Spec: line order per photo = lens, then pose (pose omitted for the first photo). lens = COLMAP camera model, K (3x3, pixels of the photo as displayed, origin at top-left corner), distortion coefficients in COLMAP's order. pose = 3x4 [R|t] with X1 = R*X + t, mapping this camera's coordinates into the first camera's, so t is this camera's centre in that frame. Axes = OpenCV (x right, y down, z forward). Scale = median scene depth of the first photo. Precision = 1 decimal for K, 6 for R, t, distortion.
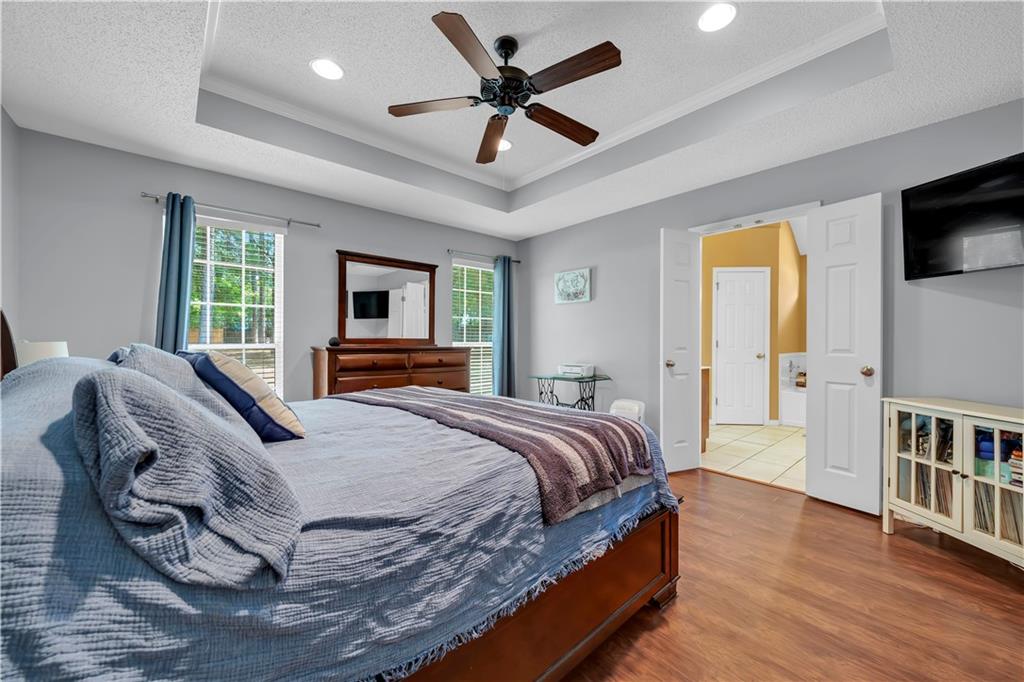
lens RADIAL K [[389.2, 0, 512.0], [0, 389.2, 341.0], [0, 0, 1]] dist [-0.000246, -0.000040]
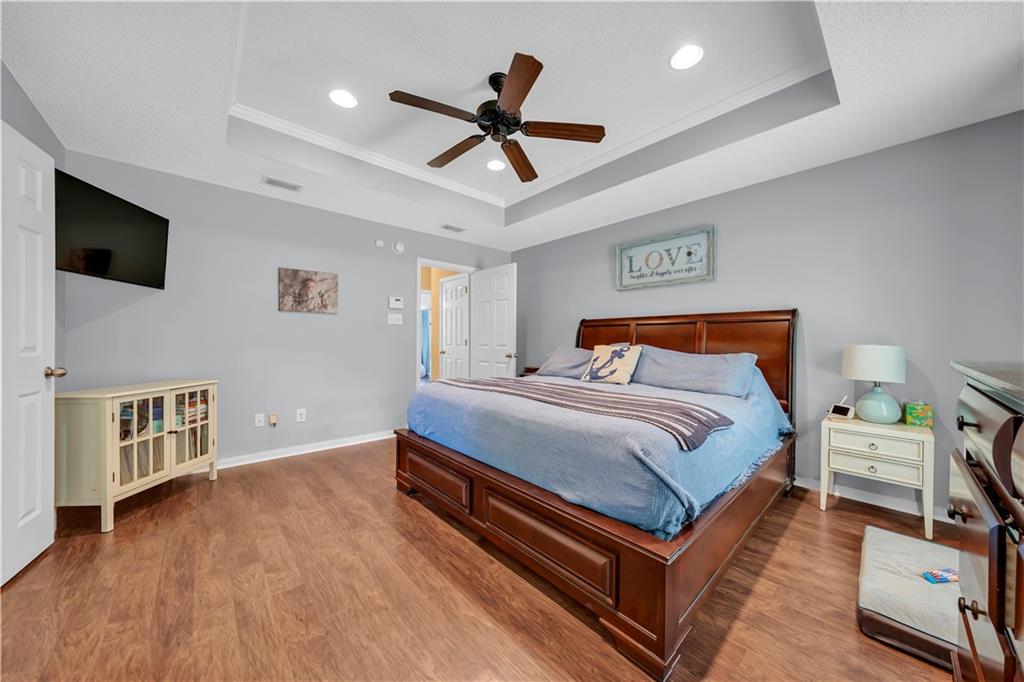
lens RADIAL K [[345.1, 0, 512.9], [0, 345.1, 343.4], [0, 0, 1]] dist [-0.000563, -0.000046]
pose [[-0.999760, -0.014212, -0.016649, -0.030146], [-0.014363, 0.999857, 0.008954, -0.000466], [0.016519, 0.009191, -0.999821, 1.774436]]
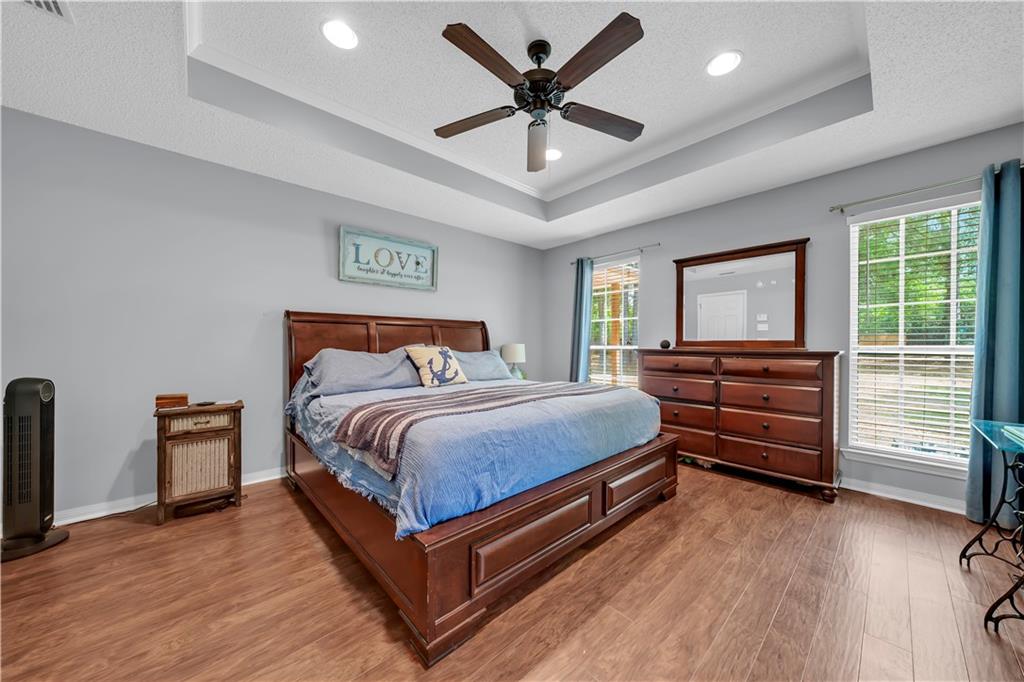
lens RADIAL K [[349.8, 0, 515.2], [0, 349.8, 346.6], [0, 0, 1]] dist [0.000570, 0.000046]
pose [[0.023772, 0.002722, -0.999714, 0.794419], [-0.002219, 0.999994, 0.002670, 0.008197], [0.999715, 0.002154, 0.023778, 0.818155]]
